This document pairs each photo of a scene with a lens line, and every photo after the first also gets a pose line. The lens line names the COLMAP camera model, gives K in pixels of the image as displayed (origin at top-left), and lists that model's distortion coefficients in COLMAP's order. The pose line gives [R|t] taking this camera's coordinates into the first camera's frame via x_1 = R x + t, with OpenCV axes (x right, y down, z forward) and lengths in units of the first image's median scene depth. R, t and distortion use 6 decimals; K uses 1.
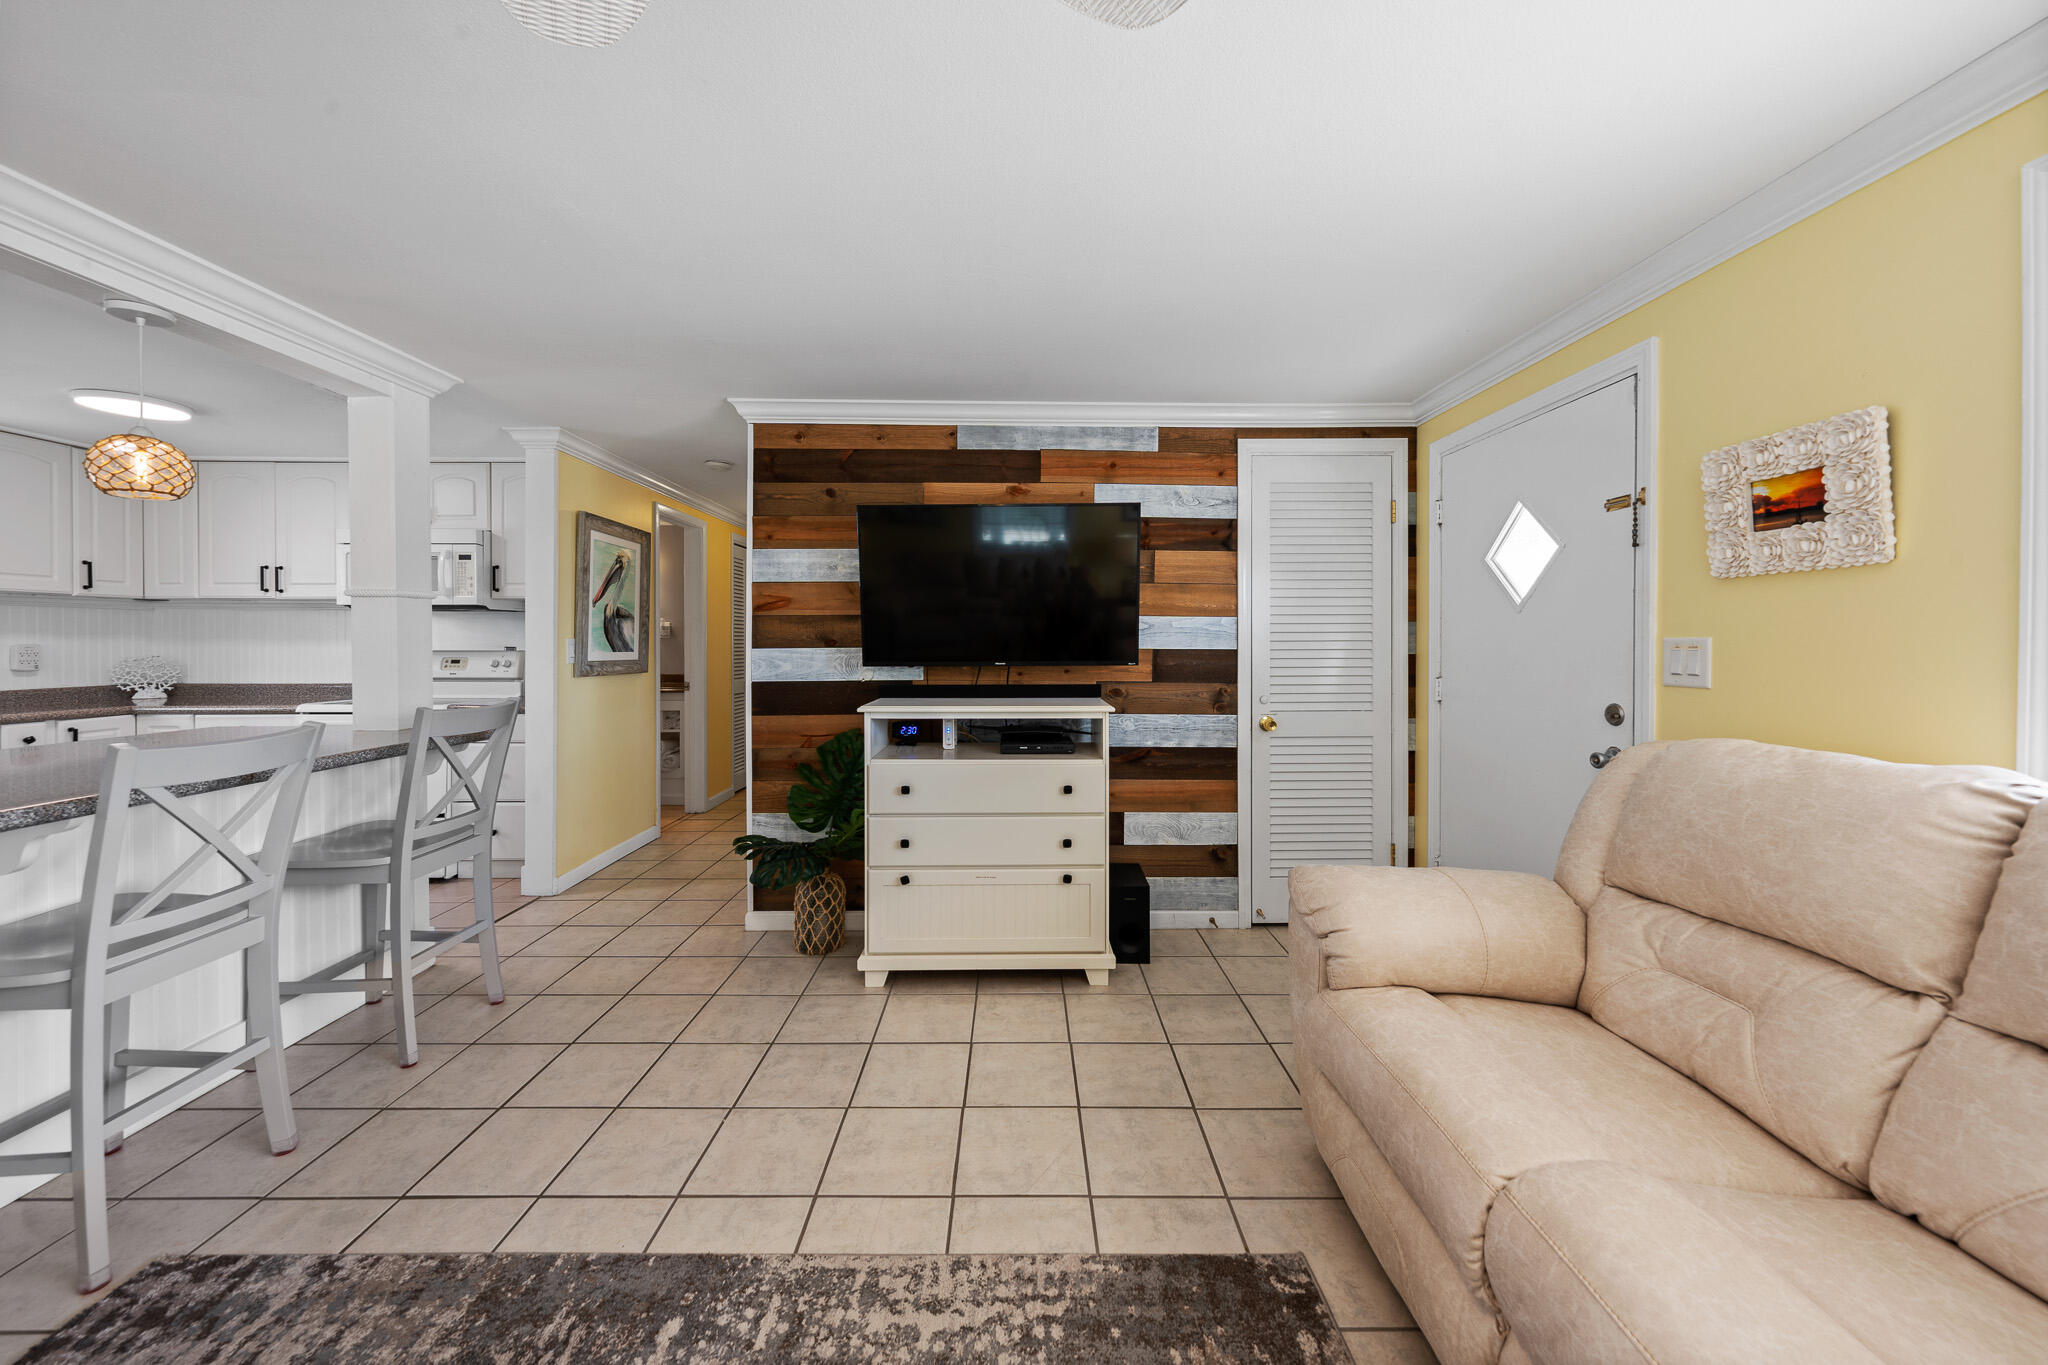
lens RADIAL K [[710.8, 0, 1020.0], [0, 710.8, 637.8], [0, 0, 1]] dist [-0.000989, 0.000070]
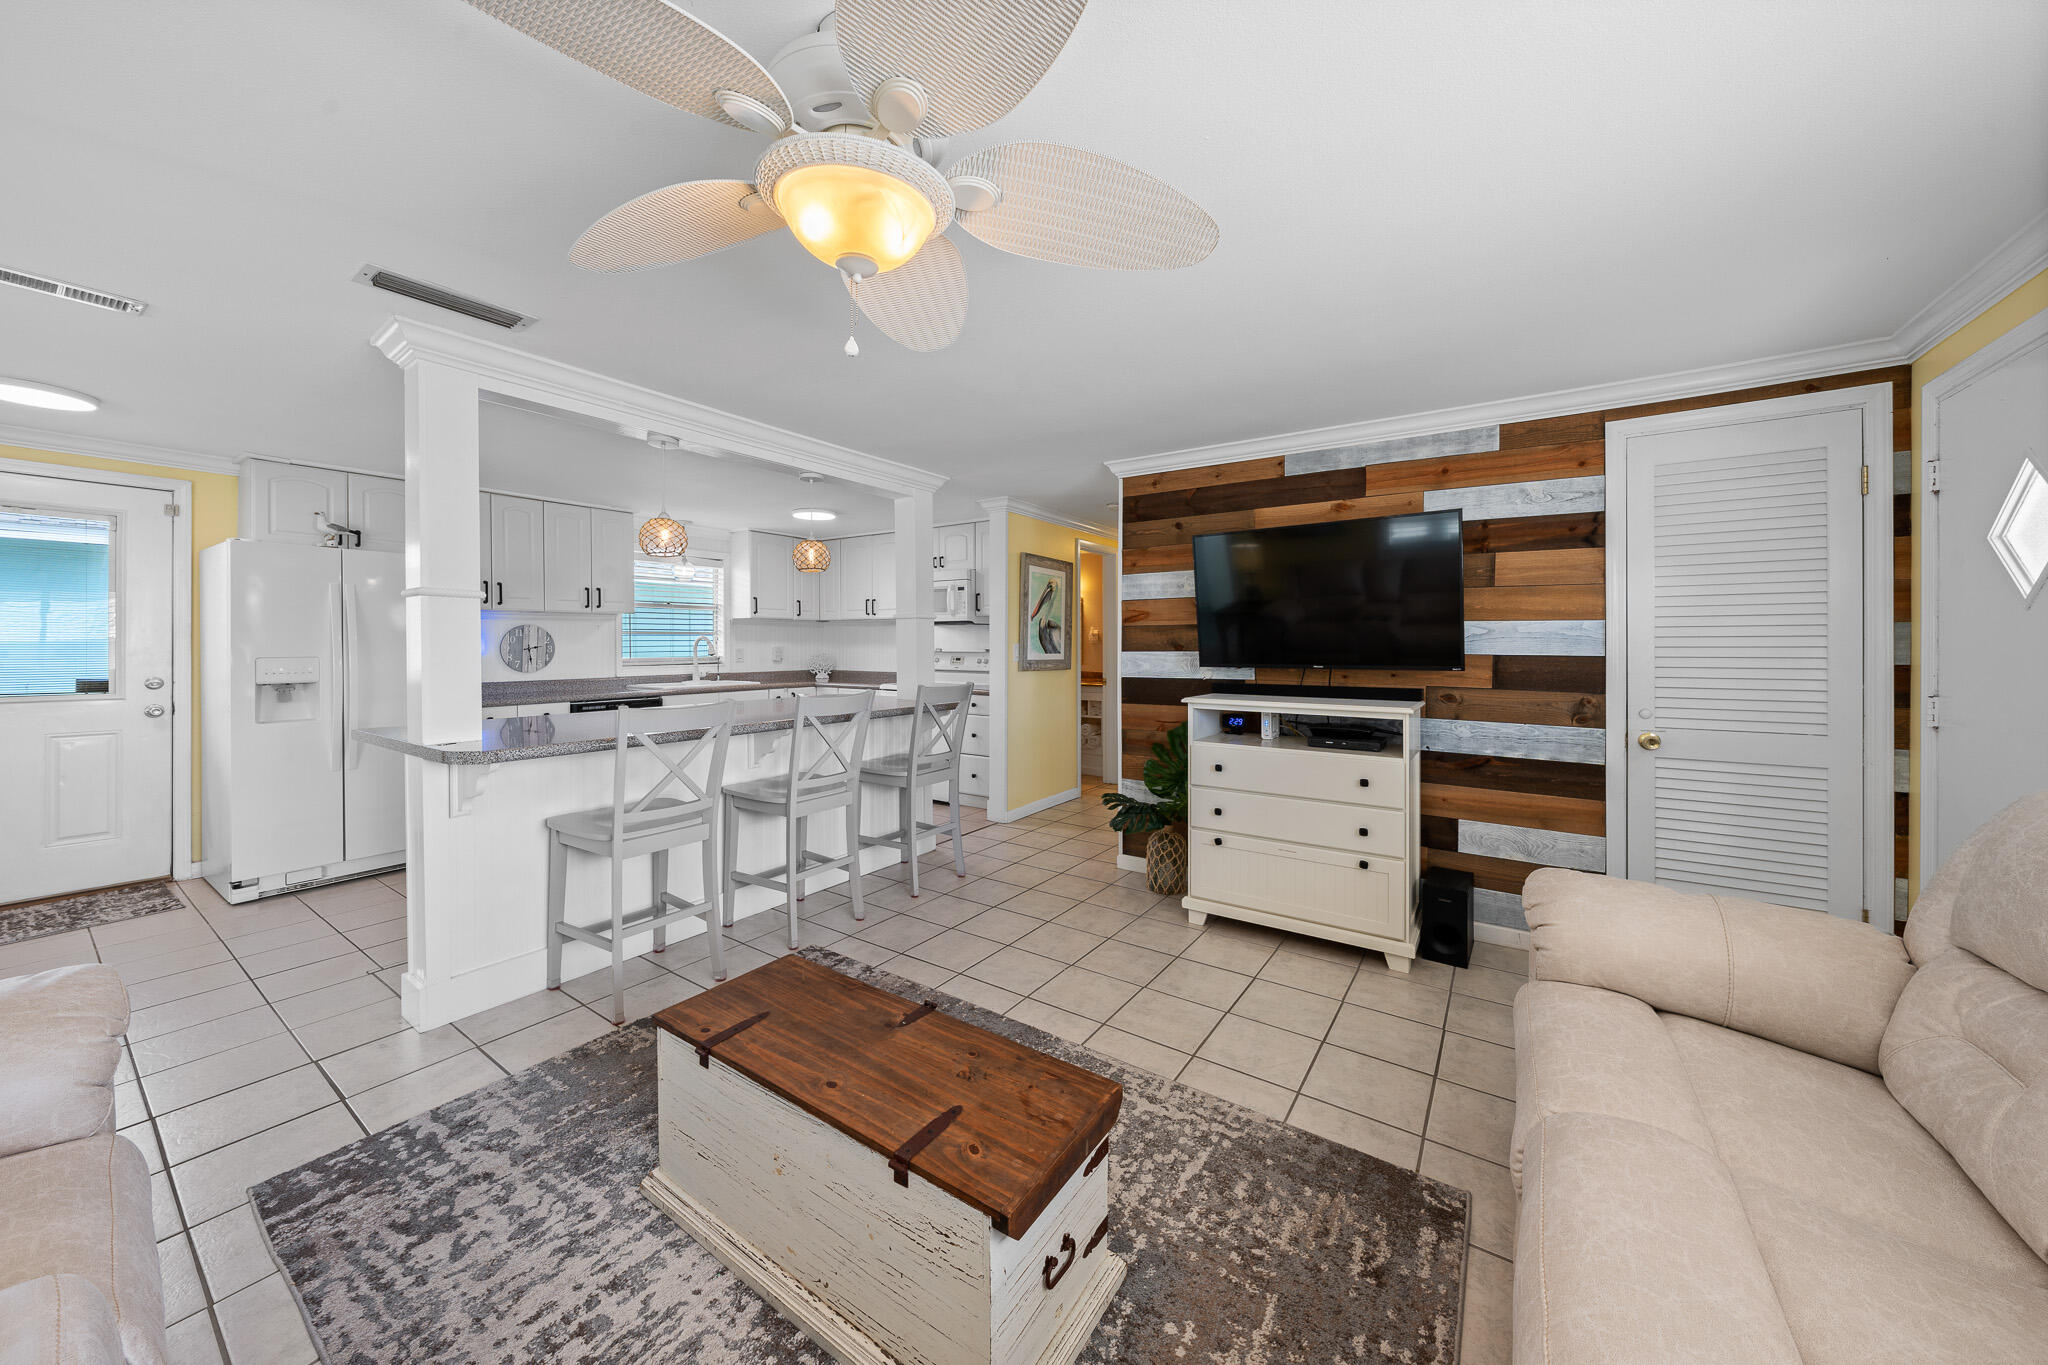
lens RADIAL K [[697.5, 0, 1034.6], [0, 697.5, 642.8], [0, 0, 1]] dist [-0.000809, -0.000031]
pose [[0.823685, -0.000313, -0.567048, 0.228329], [0.000662, 1.000000, 0.000409, -0.001688], [0.567048, -0.000712, 0.823685, -0.148719]]
